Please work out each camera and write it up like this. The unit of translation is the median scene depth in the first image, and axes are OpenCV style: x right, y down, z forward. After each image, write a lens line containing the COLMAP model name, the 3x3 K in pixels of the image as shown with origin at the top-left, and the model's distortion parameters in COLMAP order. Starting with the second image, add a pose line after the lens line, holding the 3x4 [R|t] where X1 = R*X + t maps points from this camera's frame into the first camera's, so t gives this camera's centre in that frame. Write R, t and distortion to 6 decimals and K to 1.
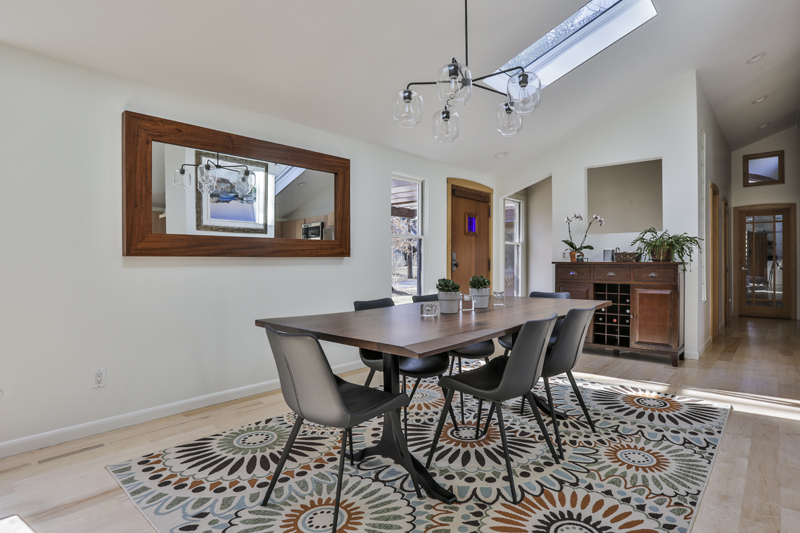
lens RADIAL K [[423.7, 0, 400.0], [0, 423.7, 266.5], [0, 0, 1]] dist [-0.030738, 0.000175]
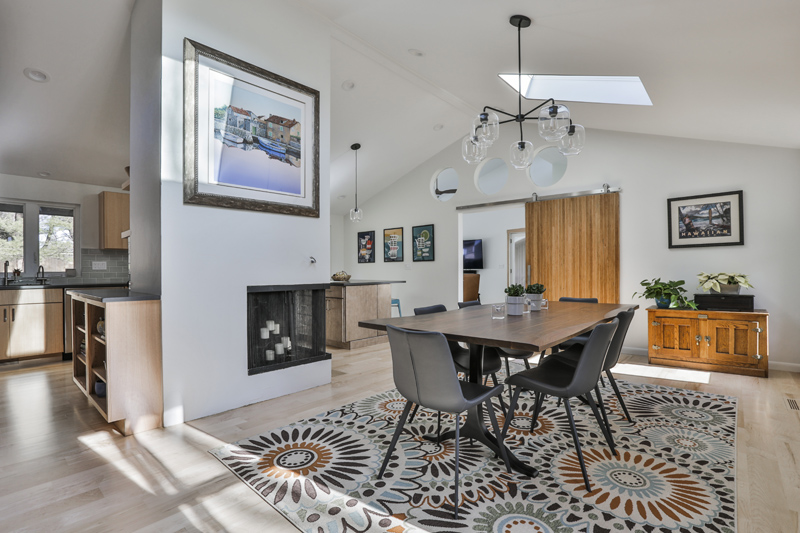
lens RADIAL K [[369.3, 0, 400.0], [0, 369.3, 266.5], [0, 0, 1]] dist [-0.000357, -0.000020]
pose [[-0.999894, 0.006838, -0.012891, 0.499477], [0.006798, 0.999972, 0.003136, -0.028763], [0.012912, 0.003048, -0.999912, 1.989163]]
